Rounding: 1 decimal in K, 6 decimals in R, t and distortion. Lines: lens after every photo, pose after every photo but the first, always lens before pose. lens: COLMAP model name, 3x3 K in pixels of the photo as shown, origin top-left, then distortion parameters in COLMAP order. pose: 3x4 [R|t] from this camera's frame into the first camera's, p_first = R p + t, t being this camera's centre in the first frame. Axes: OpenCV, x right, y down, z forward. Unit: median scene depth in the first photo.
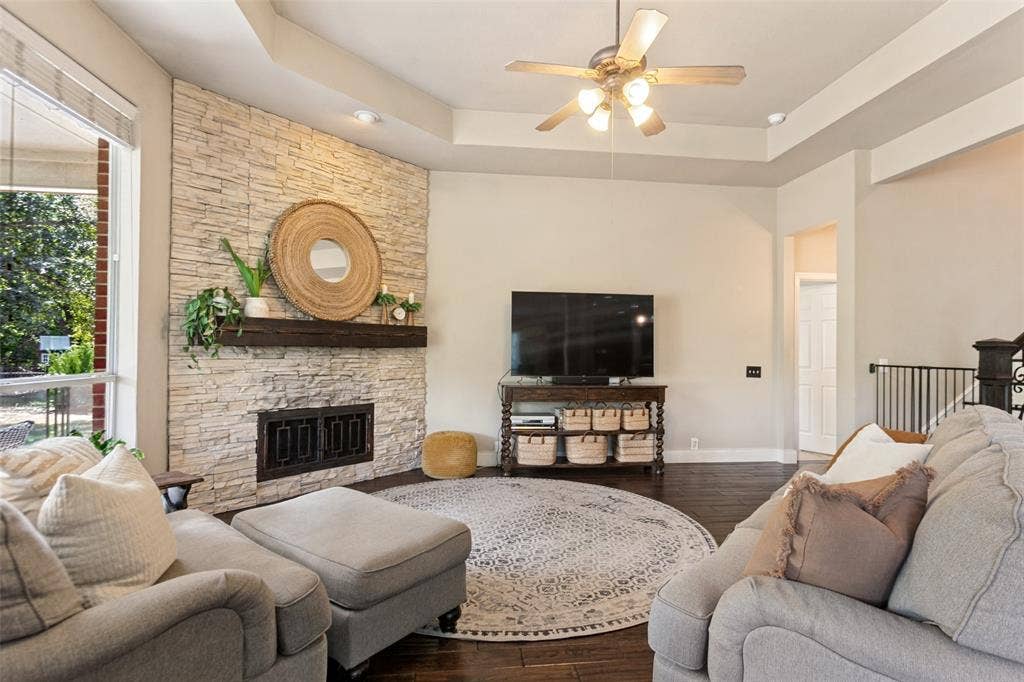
lens RADIAL K [[521.9, 0, 512.0], [0, 521.9, 341.0], [0, 0, 1]] dist [-0.000702, 0.008918]
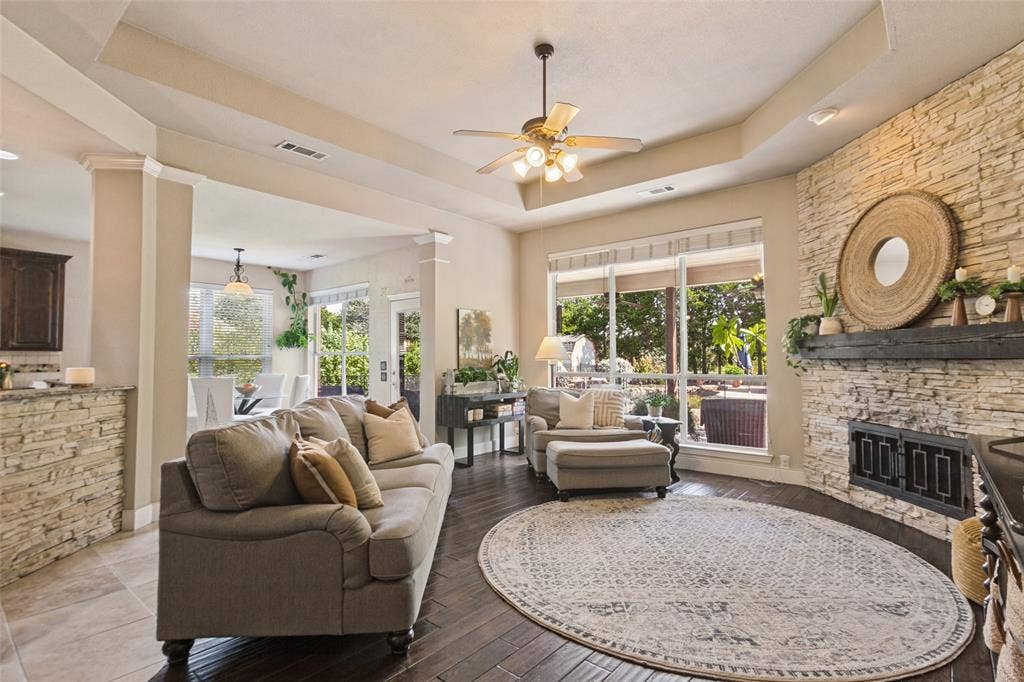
lens RADIAL K [[521.9, 0, 512.0], [0, 521.9, 341.0], [0, 0, 1]] dist [-0.000702, 0.008918]
pose [[-0.737741, -0.035308, -0.674160, 0.741771], [0.001019, 0.998572, -0.053413, 0.028361], [0.675083, -0.040092, -0.736652, 1.265468]]
